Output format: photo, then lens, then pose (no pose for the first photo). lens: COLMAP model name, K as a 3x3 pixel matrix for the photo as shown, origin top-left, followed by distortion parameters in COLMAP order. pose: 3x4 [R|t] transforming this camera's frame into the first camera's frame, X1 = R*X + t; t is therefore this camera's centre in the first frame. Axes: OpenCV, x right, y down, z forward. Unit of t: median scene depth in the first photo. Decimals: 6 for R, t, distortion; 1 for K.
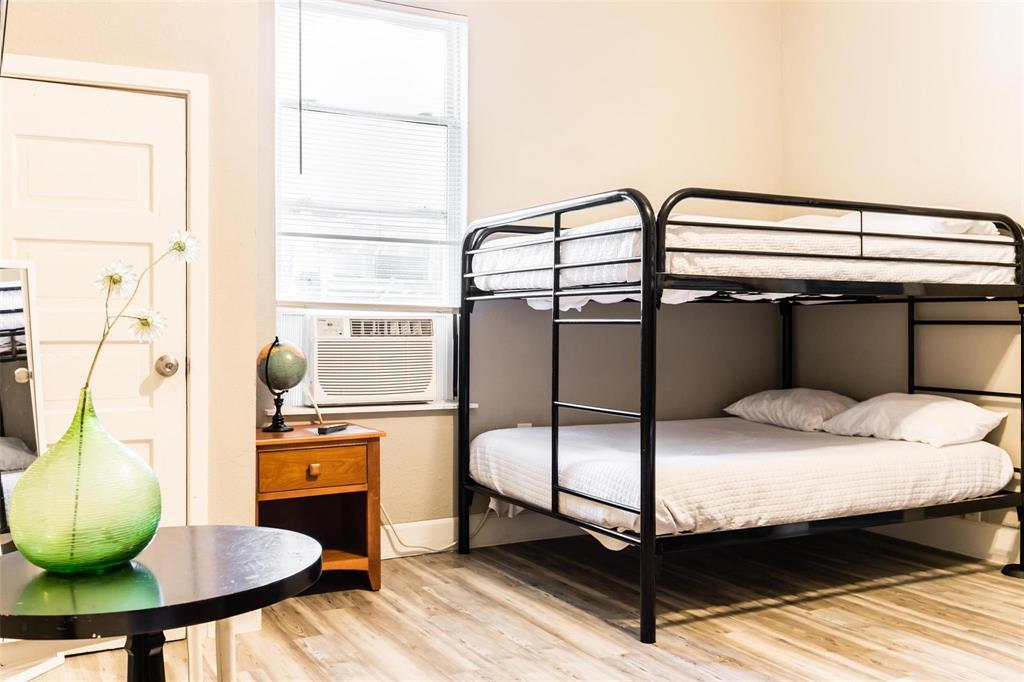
lens RADIAL K [[1008.4, 0, 509.8], [0, 1008.4, 339.1], [0, 0, 1]] dist [0.001296, 0.000000]
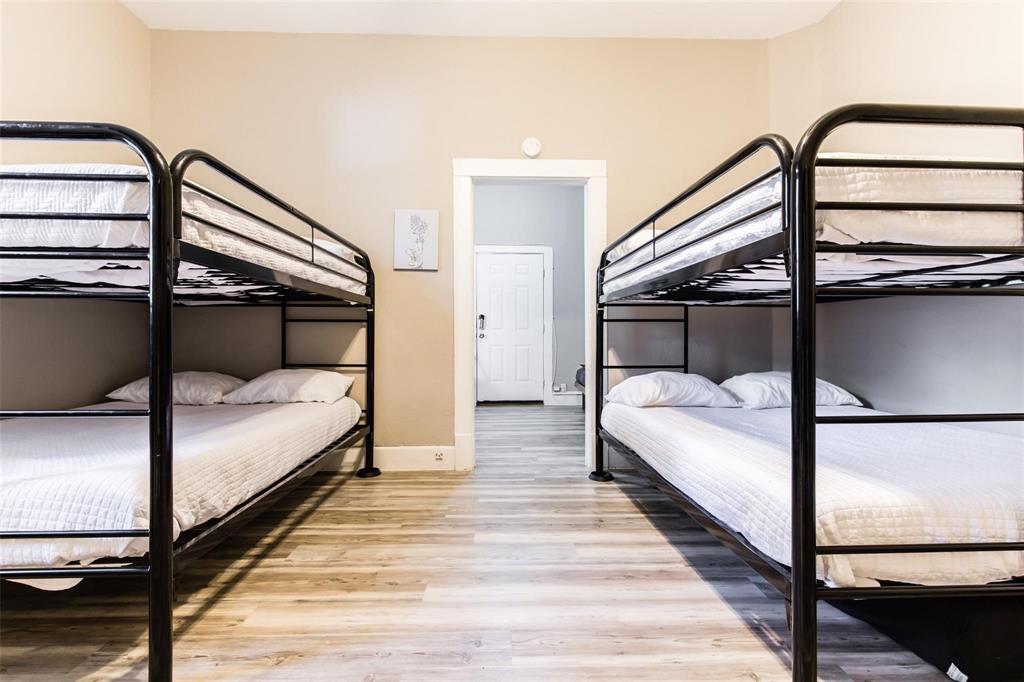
lens RADIAL K [[457.4, 0, 511.6], [0, 457.4, 335.9], [0, 0, 1]] dist [-0.003130, 0.000581]
pose [[0.437109, -0.001162, 0.899408, -0.063064], [0.016077, 0.999849, -0.006522, 0.019256], [-0.899265, 0.017311, 0.437062, 0.516042]]
